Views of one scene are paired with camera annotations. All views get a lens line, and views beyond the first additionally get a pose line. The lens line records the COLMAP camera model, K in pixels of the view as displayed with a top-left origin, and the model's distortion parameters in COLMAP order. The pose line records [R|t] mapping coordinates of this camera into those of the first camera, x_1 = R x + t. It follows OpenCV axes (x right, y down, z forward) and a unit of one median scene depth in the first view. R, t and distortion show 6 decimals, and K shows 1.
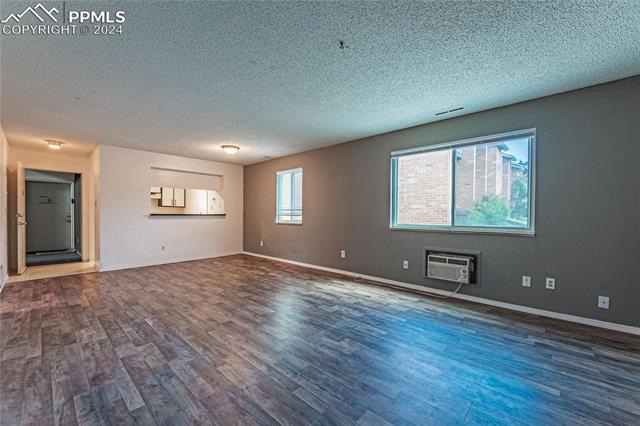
lens RADIAL K [[256.9, 0, 320.8], [0, 256.9, 220.9], [0, 0, 1]] dist [-0.000792, 0.000268]
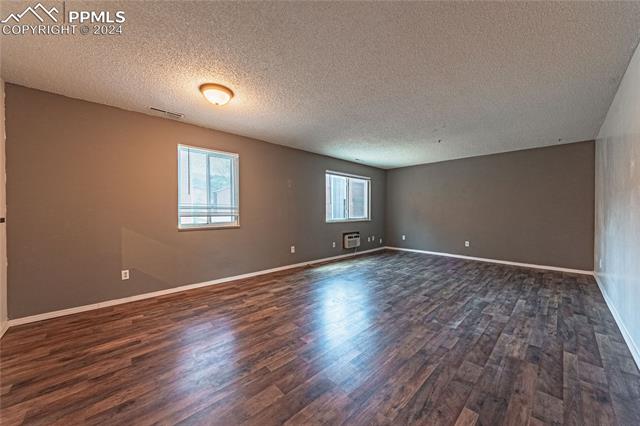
lens RADIAL K [[232.1, 0, 320.8], [0, 232.1, 209.5], [0, 0, 1]] dist [-0.000424, -0.000063]
pose [[0.066259, 0.002204, 0.997800, -1.306356], [0.026693, 0.999636, -0.003981, -0.048897], [-0.997445, 0.026898, 0.066176, 1.188111]]
